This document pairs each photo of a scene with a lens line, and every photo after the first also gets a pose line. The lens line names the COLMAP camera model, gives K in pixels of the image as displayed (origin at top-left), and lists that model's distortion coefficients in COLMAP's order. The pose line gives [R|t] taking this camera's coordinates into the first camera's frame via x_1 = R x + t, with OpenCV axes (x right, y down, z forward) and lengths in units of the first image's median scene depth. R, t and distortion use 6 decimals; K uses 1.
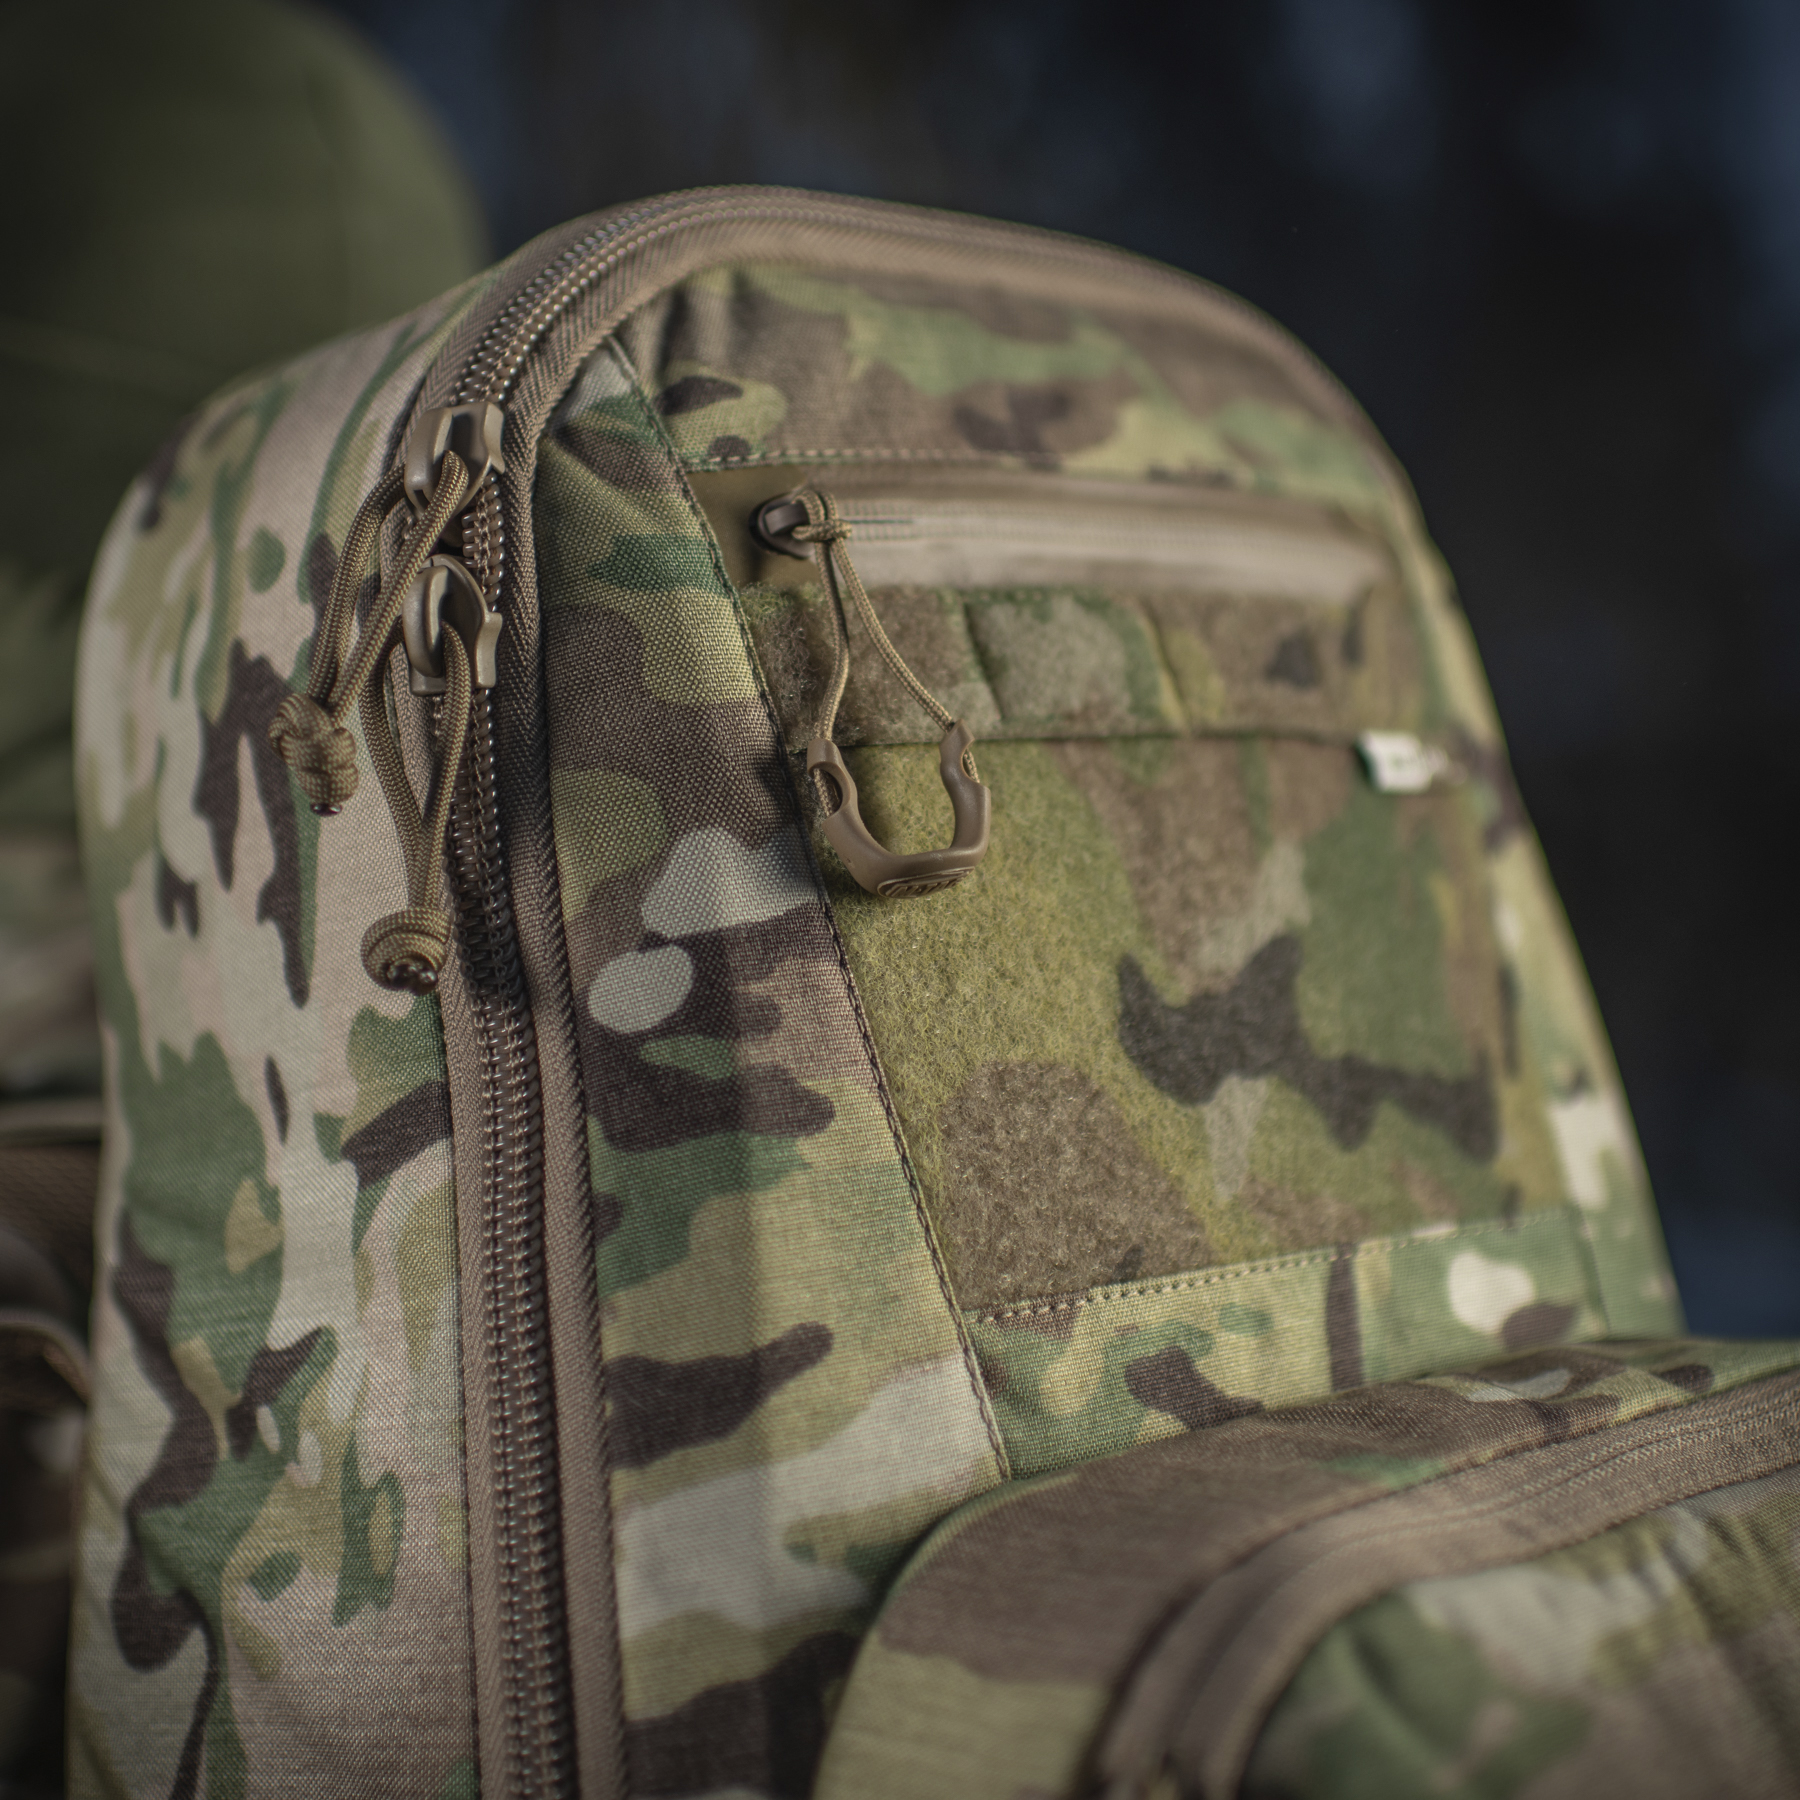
lens RADIAL K [[3413.3, 0, 896.4], [0, 3413.3, 821.8], [0, 0, 1]] dist [-0.071948, -0.146285]
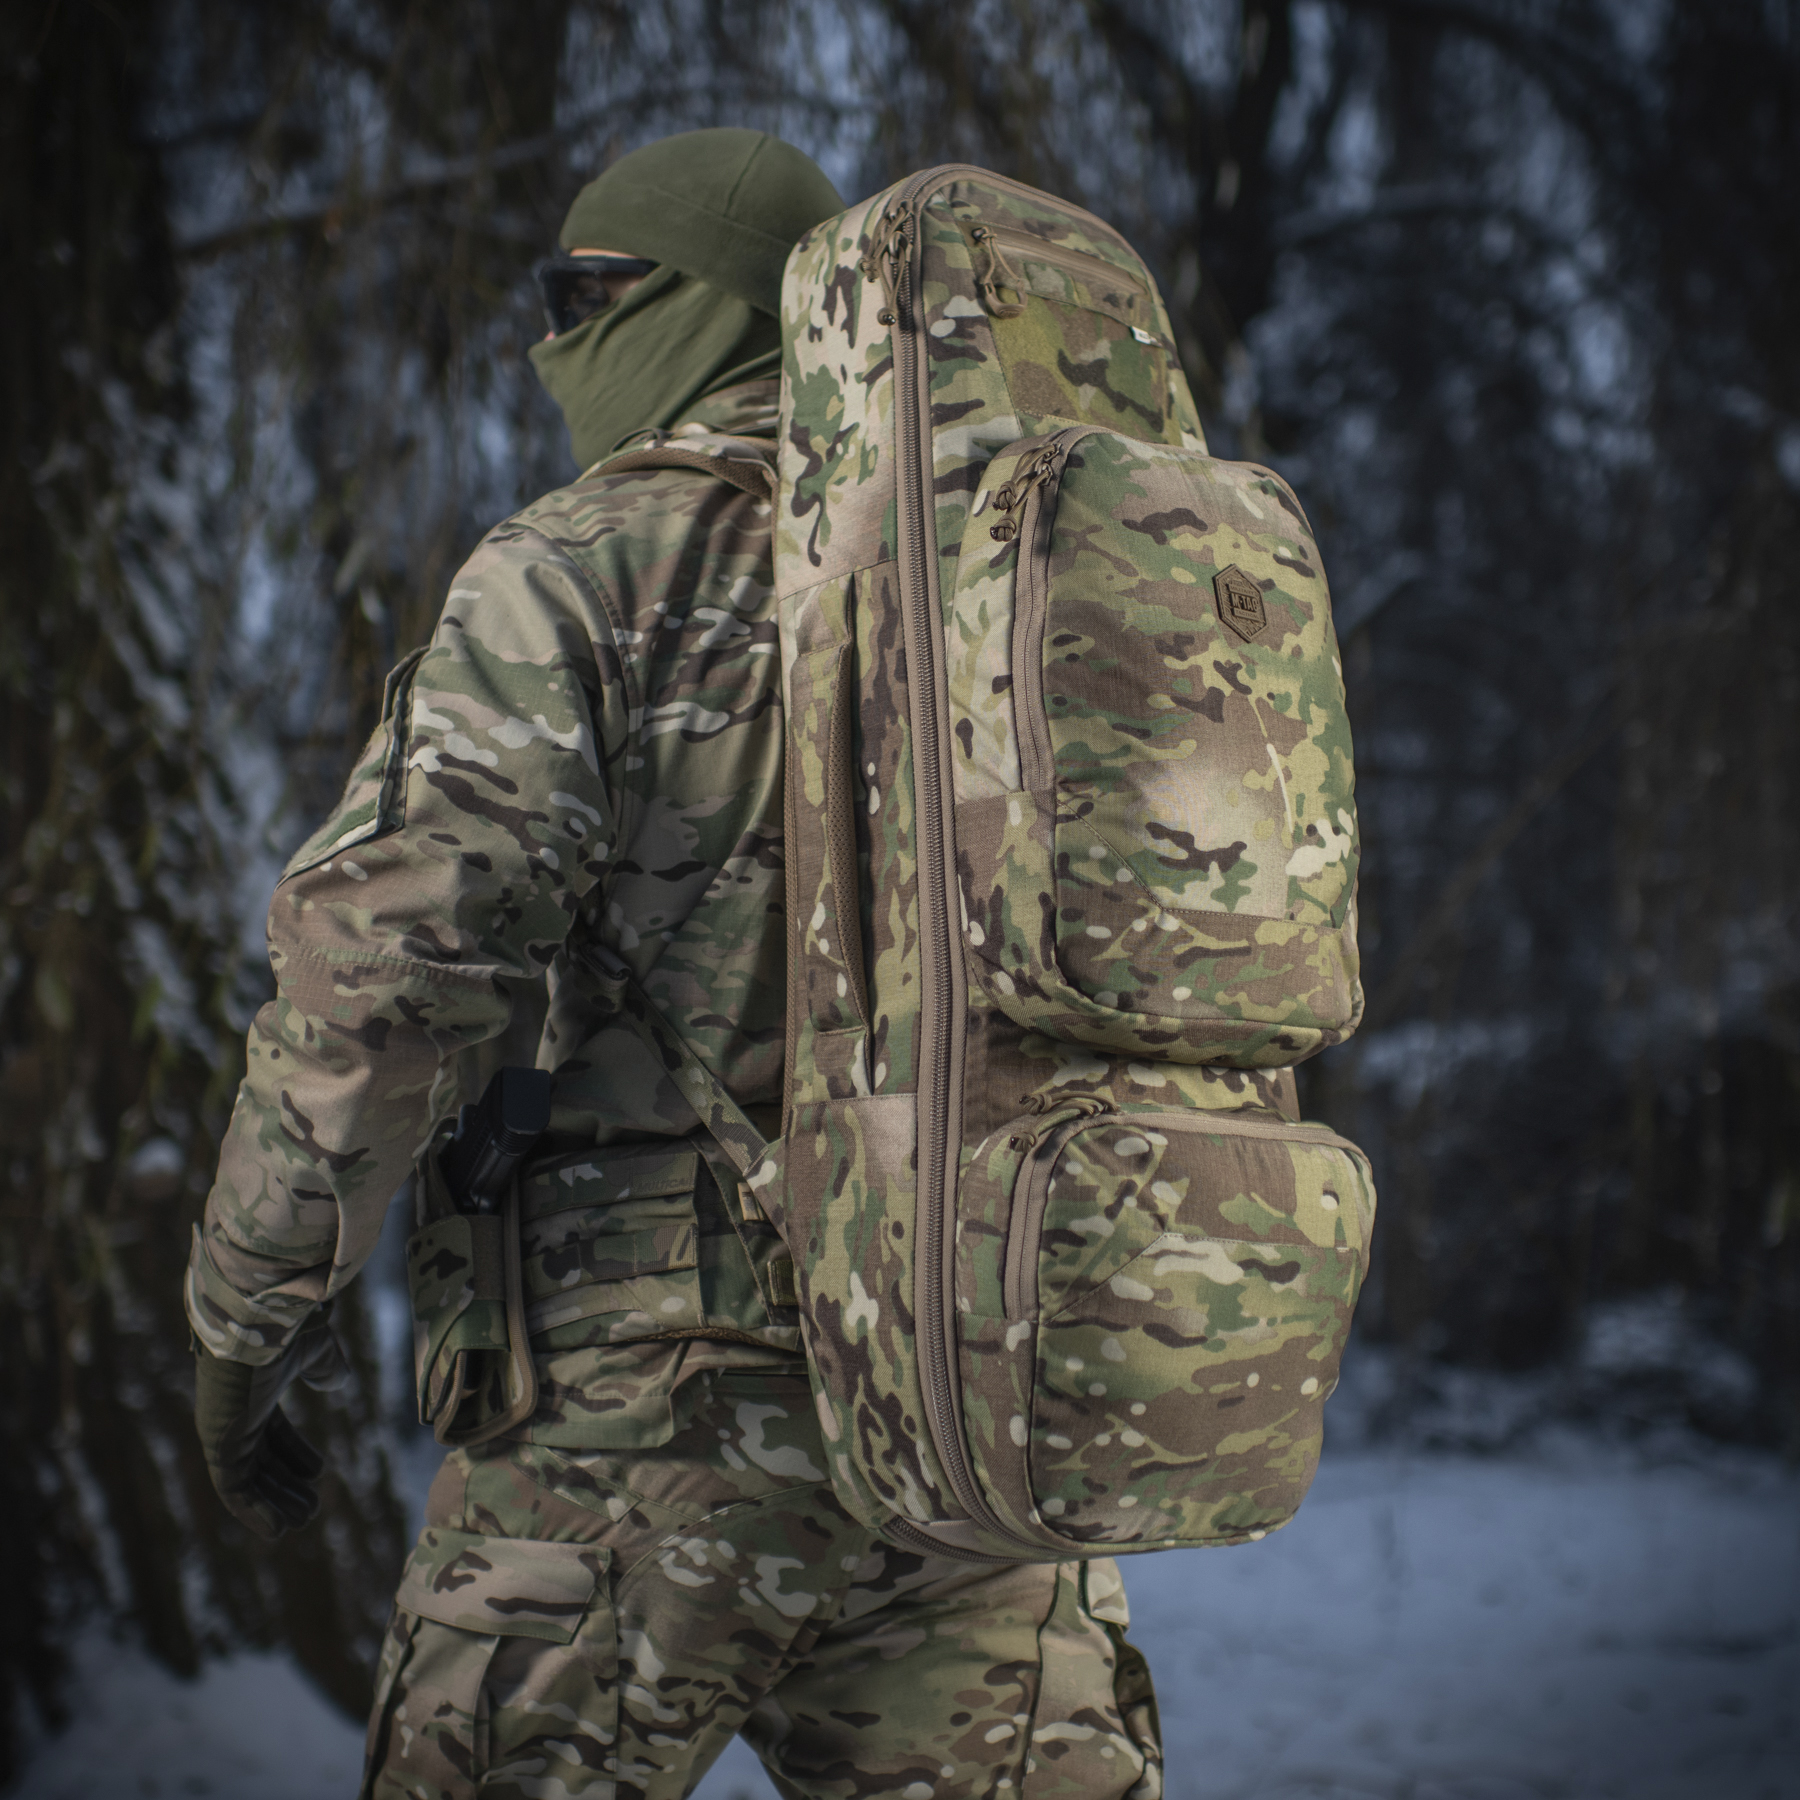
lens RADIAL K [[3468.0, 0, 991.3], [0, 3468.0, 897.6], [0, 0, 1]] dist [-0.082093, -0.239988]
pose [[0.999041, 0.043523, 0.004788, -0.004344], [-0.042586, 0.991261, -0.124852, 1.196668], [-0.010180, 0.124528, 0.992164, -2.954487]]
